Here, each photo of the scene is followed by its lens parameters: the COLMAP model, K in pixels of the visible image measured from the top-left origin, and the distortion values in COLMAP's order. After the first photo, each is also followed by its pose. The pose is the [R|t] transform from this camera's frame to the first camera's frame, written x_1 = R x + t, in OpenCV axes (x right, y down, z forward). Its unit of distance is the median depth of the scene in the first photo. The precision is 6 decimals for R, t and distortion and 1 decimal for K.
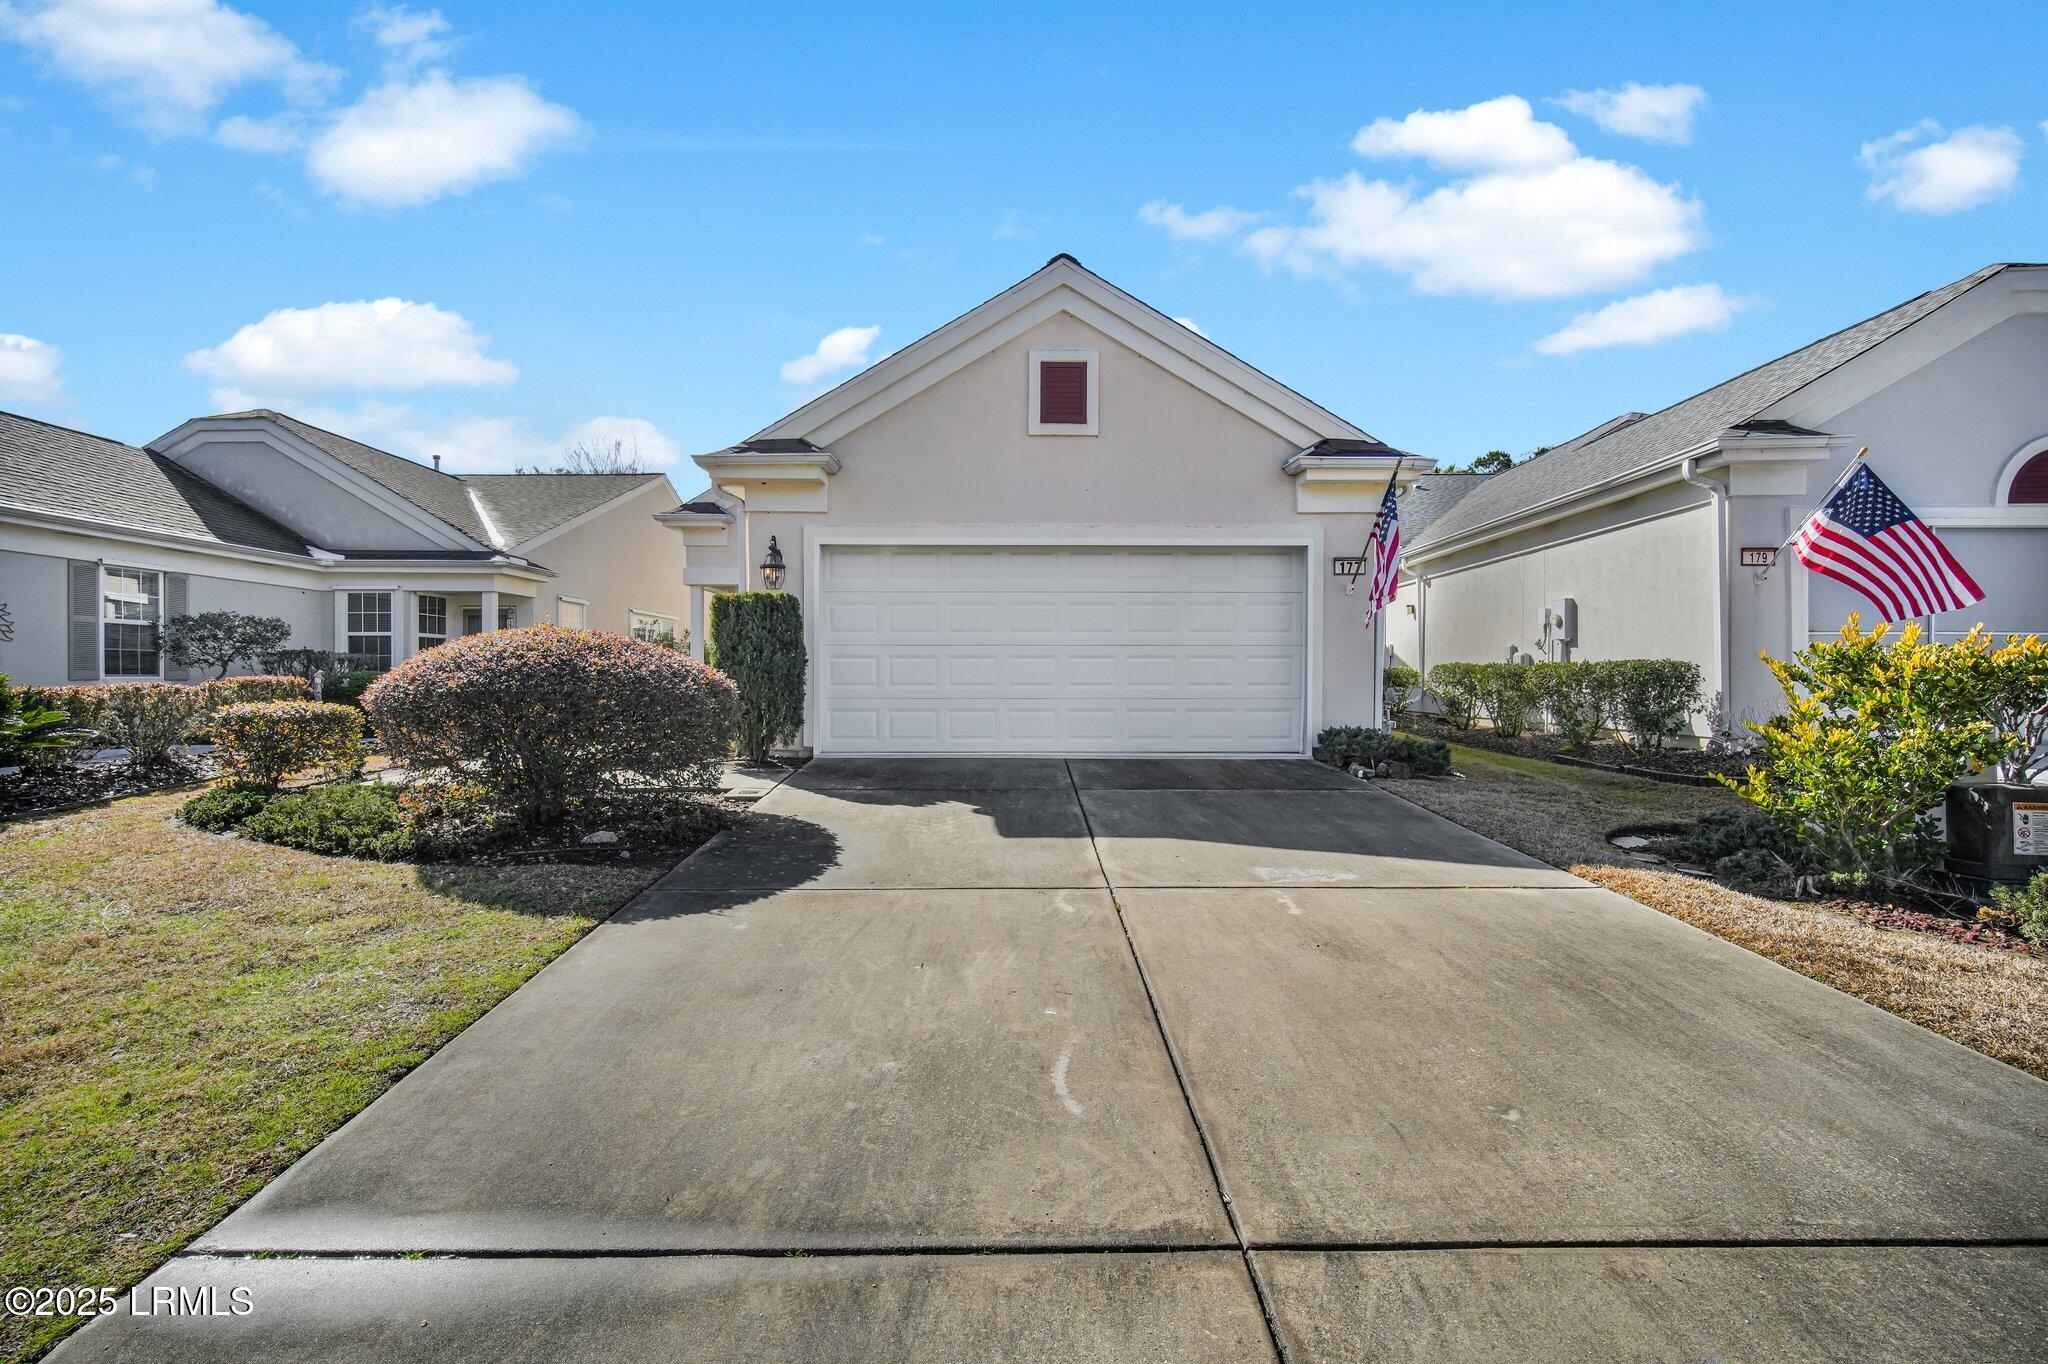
lens RADIAL K [[901.4, 0, 1003.2], [0, 901.4, 678.8], [0, 0, 1]] dist [-0.009812, 0.001080]
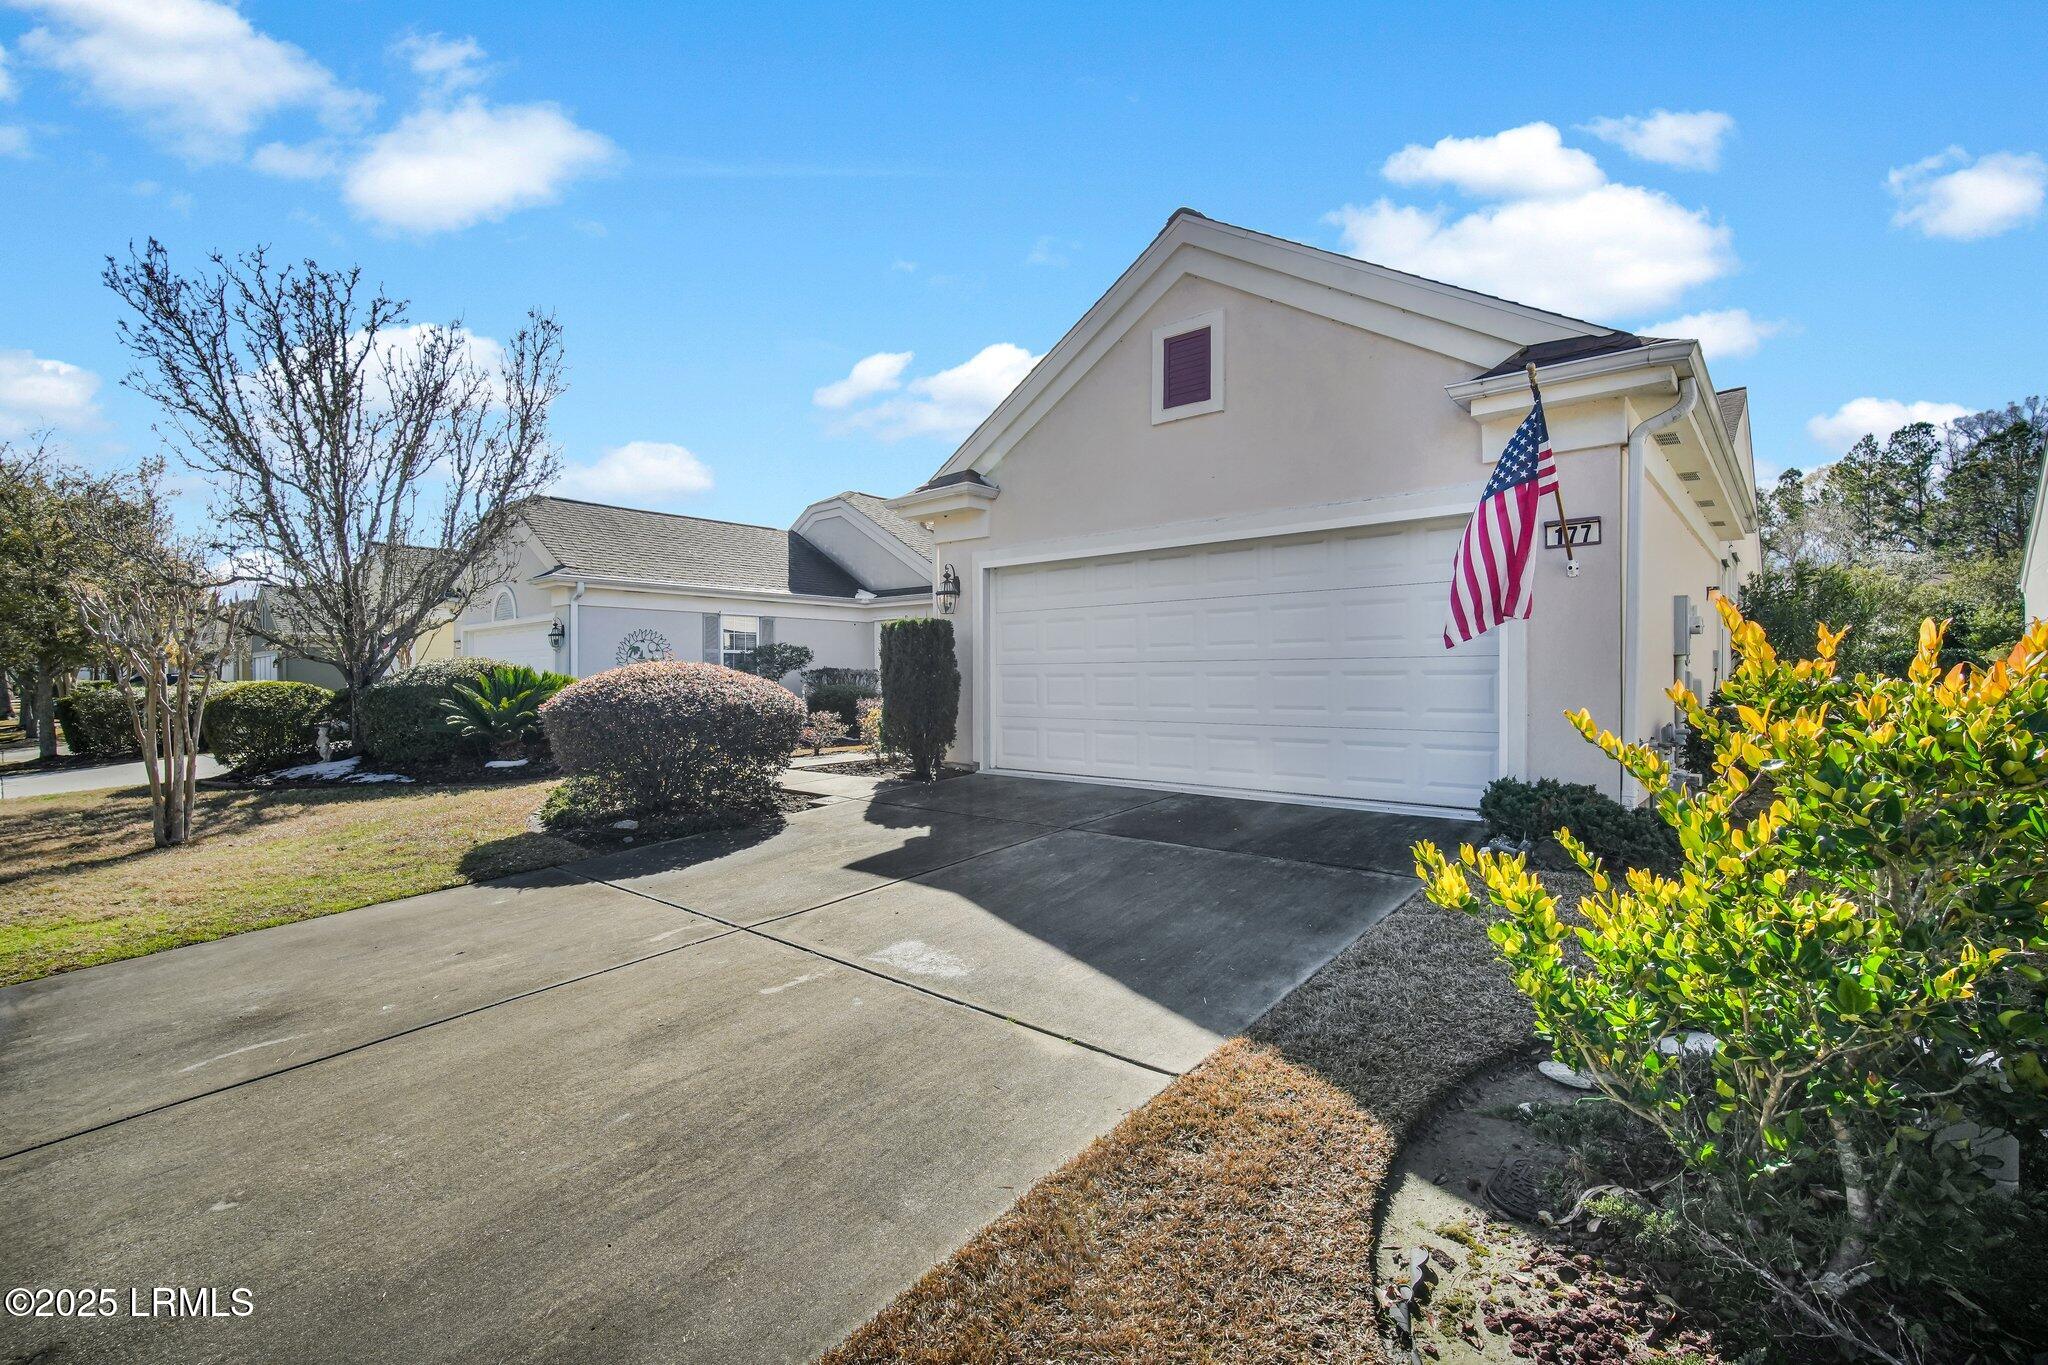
lens RADIAL K [[901.4, 0, 1005.5], [0, 901.4, 685.4], [0, 0, 1]] dist [-0.009812, 0.001080]
pose [[0.741027, 0.001870, -0.671472, 0.517642], [0.002763, 0.999979, 0.005834, -0.020014], [0.671469, -0.006178, 0.741007, 0.243645]]
